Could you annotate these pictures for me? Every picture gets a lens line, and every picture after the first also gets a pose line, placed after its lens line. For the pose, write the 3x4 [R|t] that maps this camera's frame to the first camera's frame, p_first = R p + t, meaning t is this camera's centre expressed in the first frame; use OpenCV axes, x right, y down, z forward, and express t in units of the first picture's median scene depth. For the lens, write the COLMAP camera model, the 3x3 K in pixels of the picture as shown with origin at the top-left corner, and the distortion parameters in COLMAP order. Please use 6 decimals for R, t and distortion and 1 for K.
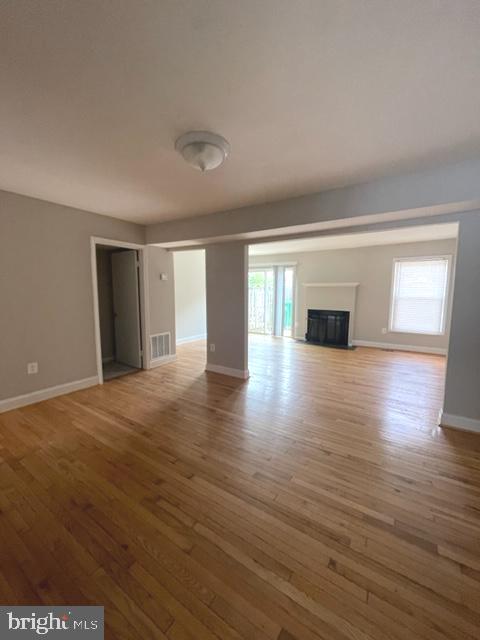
lens RADIAL K [[255.4, 0, 240.0], [0, 255.4, 320.0], [0, 0, 1]] dist [-0.001030, 0.000238]
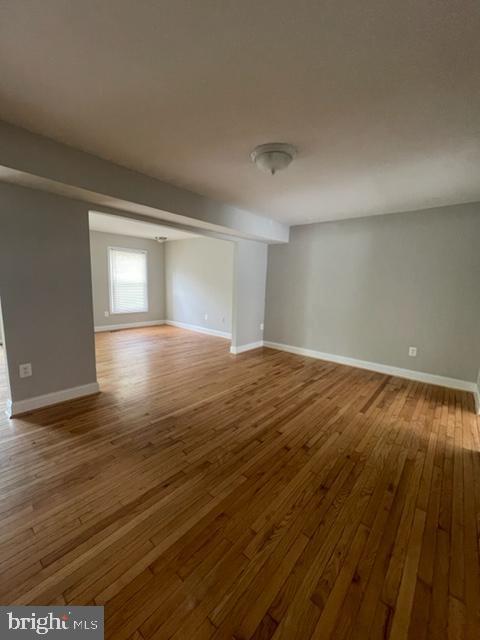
lens RADIAL K [[255.4, 0, 240.0], [0, 255.4, 320.0], [0, 0, 1]] dist [-0.001030, 0.000238]
pose [[0.130127, -0.141202, 0.981391, -0.937901], [0.082689, 0.987905, 0.131175, -0.062906], [-0.988043, 0.064081, 0.140228, 0.689864]]
